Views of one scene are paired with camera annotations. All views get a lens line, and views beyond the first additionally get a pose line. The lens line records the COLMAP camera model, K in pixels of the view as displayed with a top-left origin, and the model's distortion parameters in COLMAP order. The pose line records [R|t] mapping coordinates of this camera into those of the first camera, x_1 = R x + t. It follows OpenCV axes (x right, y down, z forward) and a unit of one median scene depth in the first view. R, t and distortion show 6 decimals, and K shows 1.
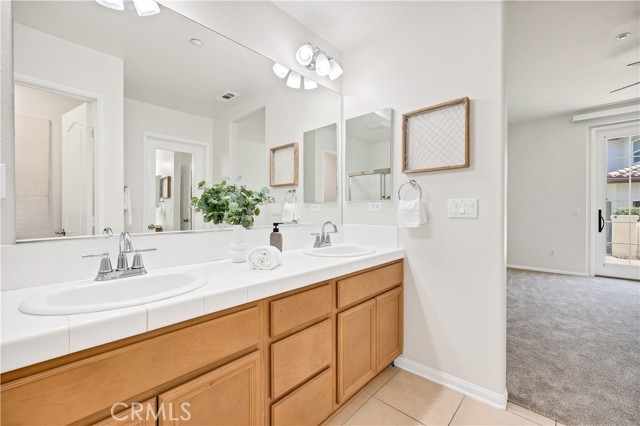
lens RADIAL K [[261.7, 0, 321.1], [0, 261.7, 209.3], [0, 0, 1]] dist [-0.007776, 0.000240]
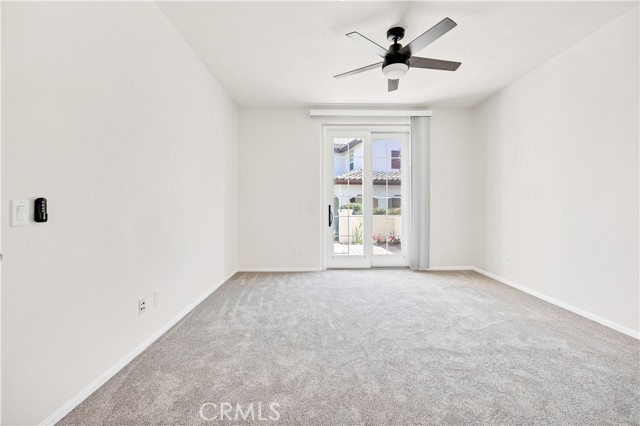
lens RADIAL K [[271.3, 0, 318.5], [0, 271.3, 204.9], [0, 0, 1]] dist [-0.000070, 0.000226]
pose [[0.721795, -0.003690, 0.692098, 0.387850], [0.006504, 0.999978, -0.001452, 0.004344], [-0.692077, 0.005549, 0.721803, 0.328033]]
